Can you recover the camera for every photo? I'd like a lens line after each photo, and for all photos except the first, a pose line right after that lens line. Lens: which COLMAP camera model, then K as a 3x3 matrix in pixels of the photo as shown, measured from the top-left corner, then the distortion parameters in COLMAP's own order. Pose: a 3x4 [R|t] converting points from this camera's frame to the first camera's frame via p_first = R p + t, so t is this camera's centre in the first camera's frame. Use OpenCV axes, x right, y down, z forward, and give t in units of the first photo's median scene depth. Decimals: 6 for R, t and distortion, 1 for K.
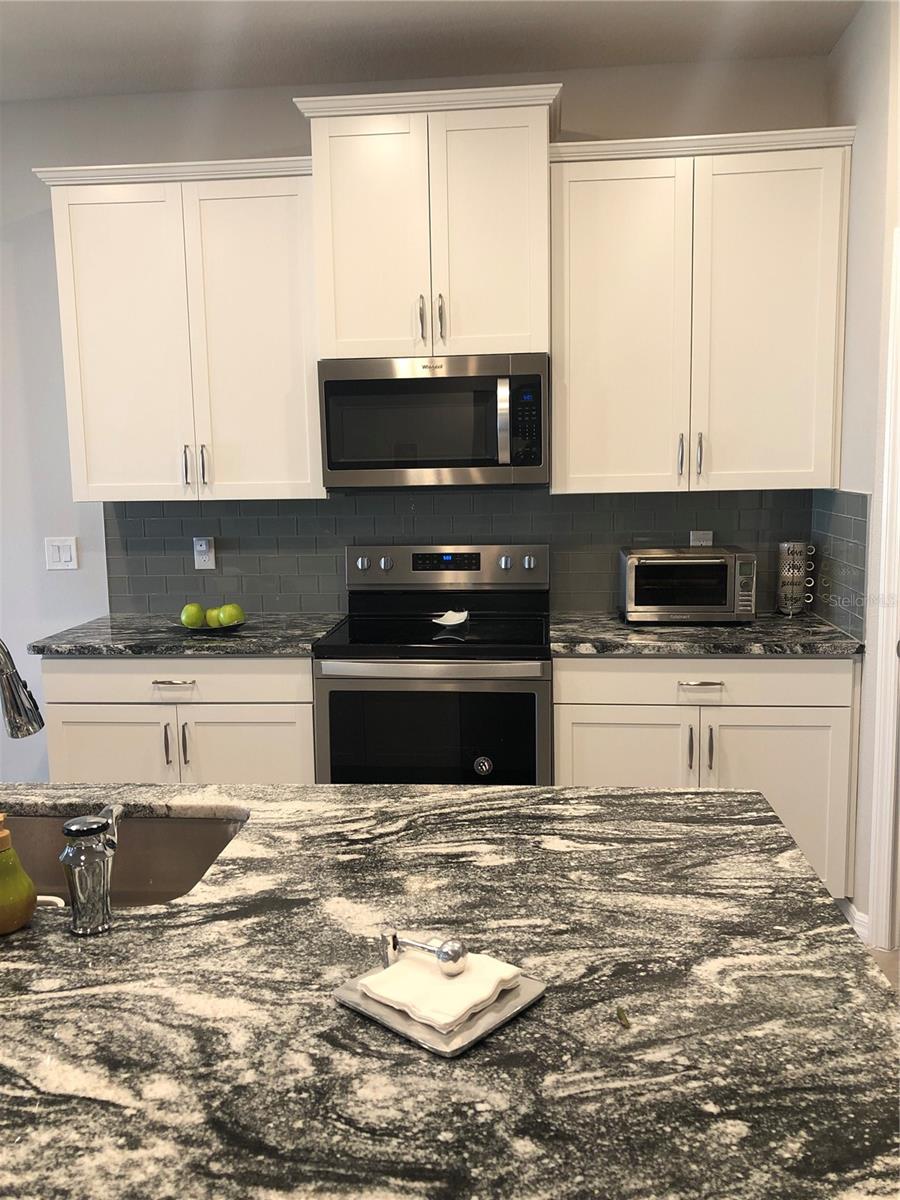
lens RADIAL K [[984.9, 0, 451.7], [0, 984.9, 590.0], [0, 0, 1]] dist [0.050377, -0.064011]
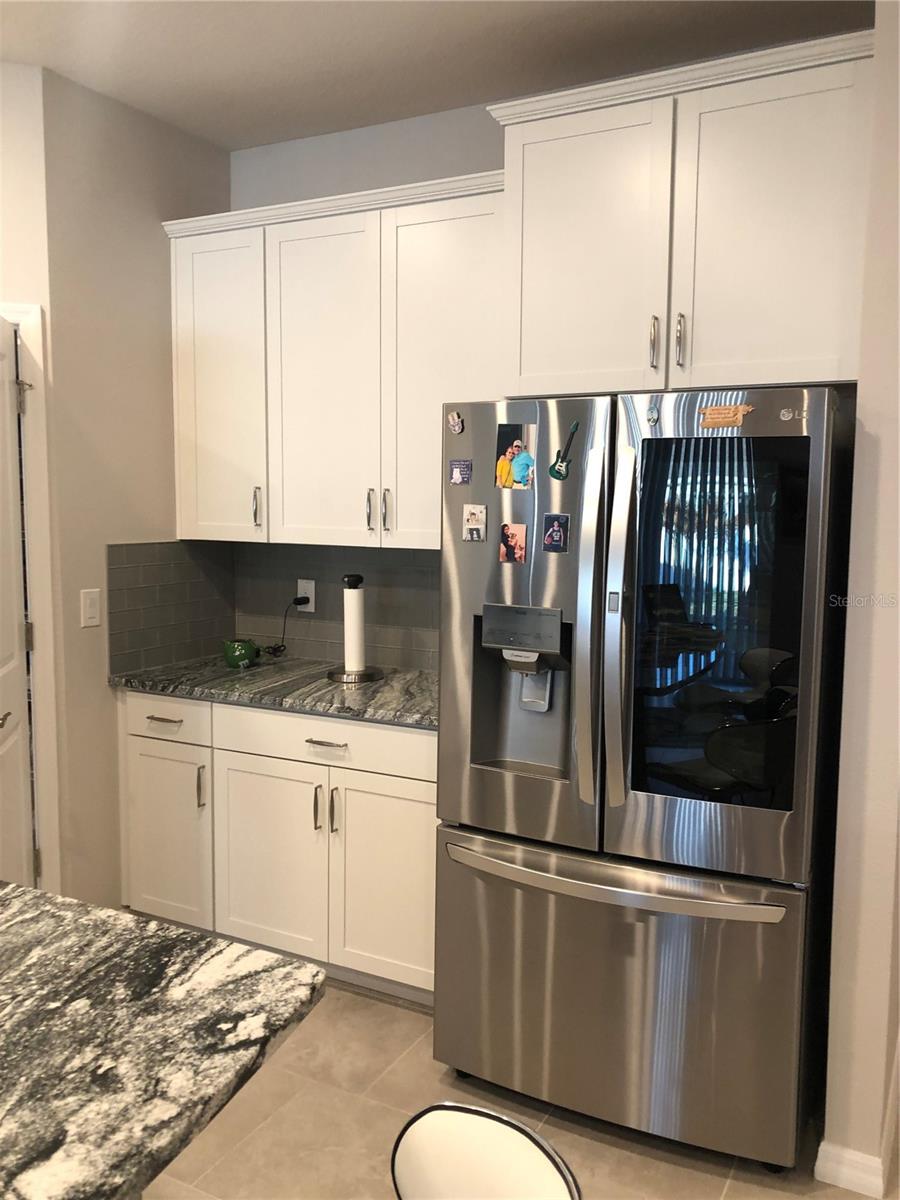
lens RADIAL K [[984.9, 0, 453.6], [0, 984.9, 594.9], [0, 0, 1]] dist [0.050377, -0.064011]
pose [[0.386775, -0.072505, 0.919319, -0.206922], [0.115970, 0.992814, 0.029511, -0.001163], [-0.914853, 0.095200, 0.392404, -0.019847]]
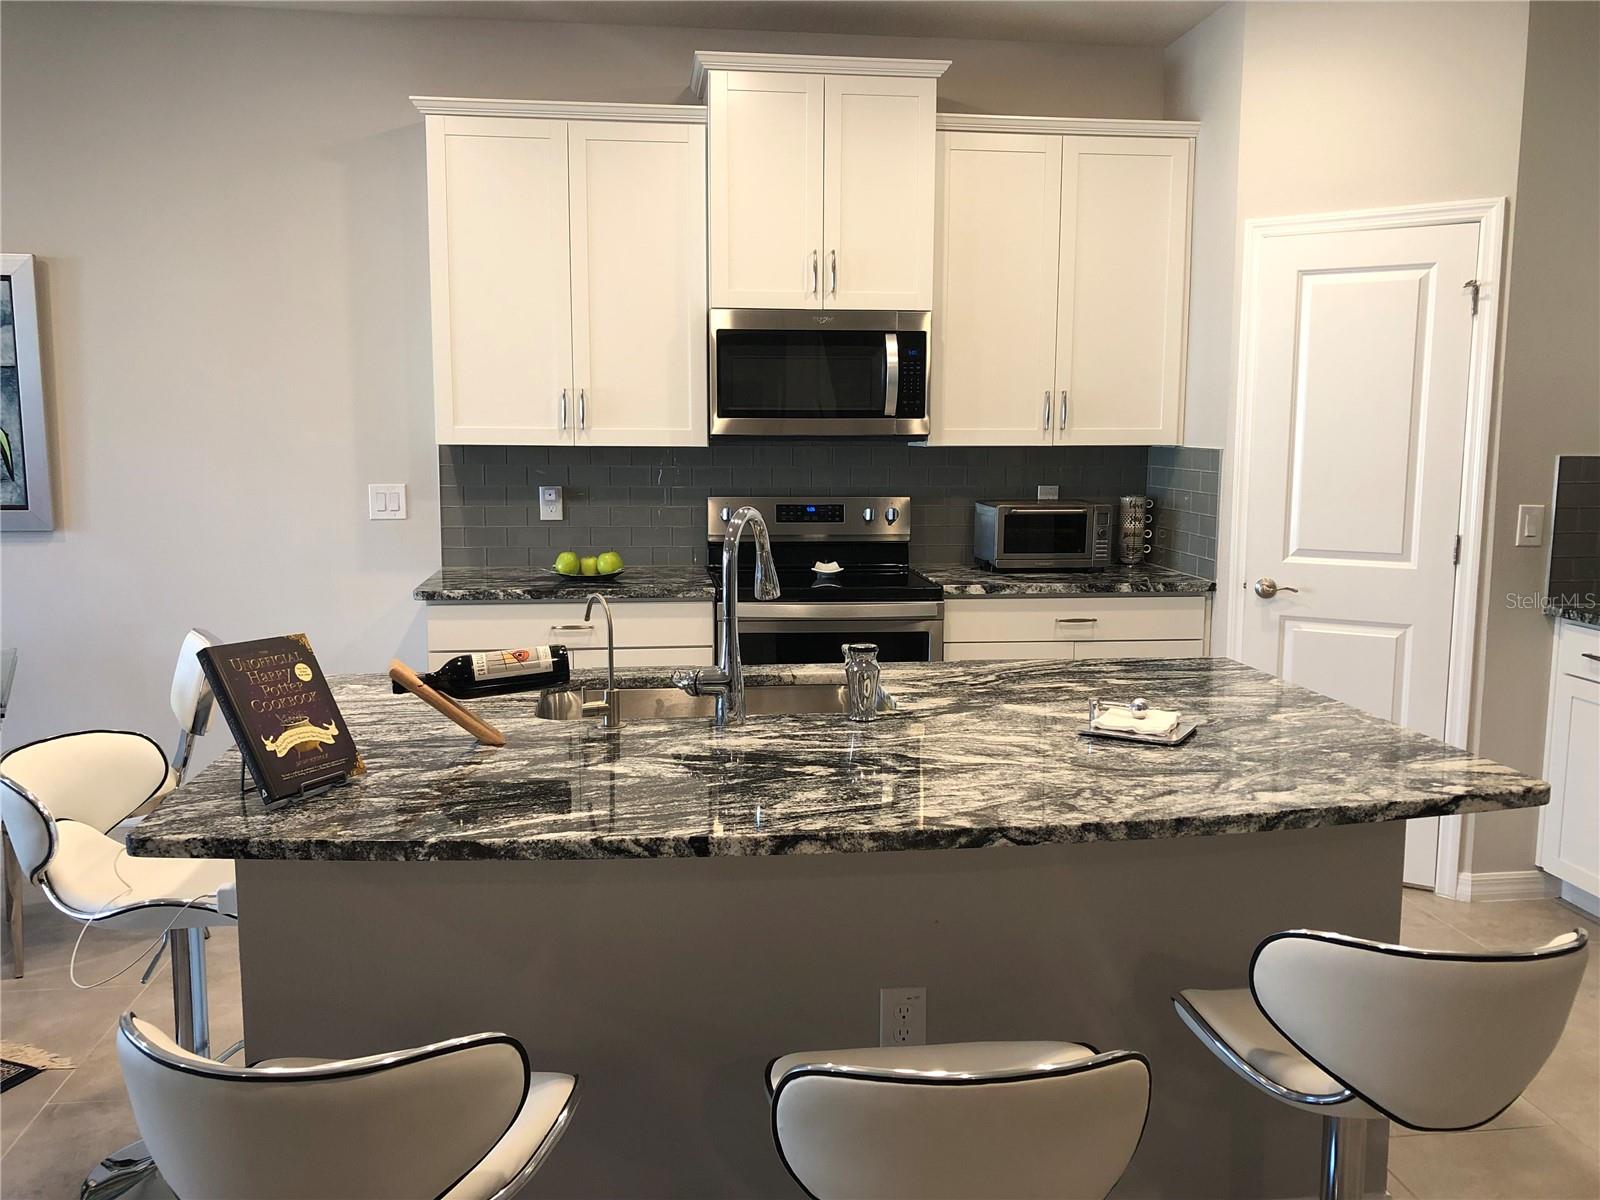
lens RADIAL K [[1313.2, 0, 801.2], [0, 1313.2, 594.4], [0, 0, 1]] dist [0.050377, -0.064011]
pose [[0.975387, -0.004235, 0.220458, -0.353891], [0.005049, 0.999982, -0.003131, 0.066596], [-0.220441, 0.004167, 0.975391, -0.340342]]
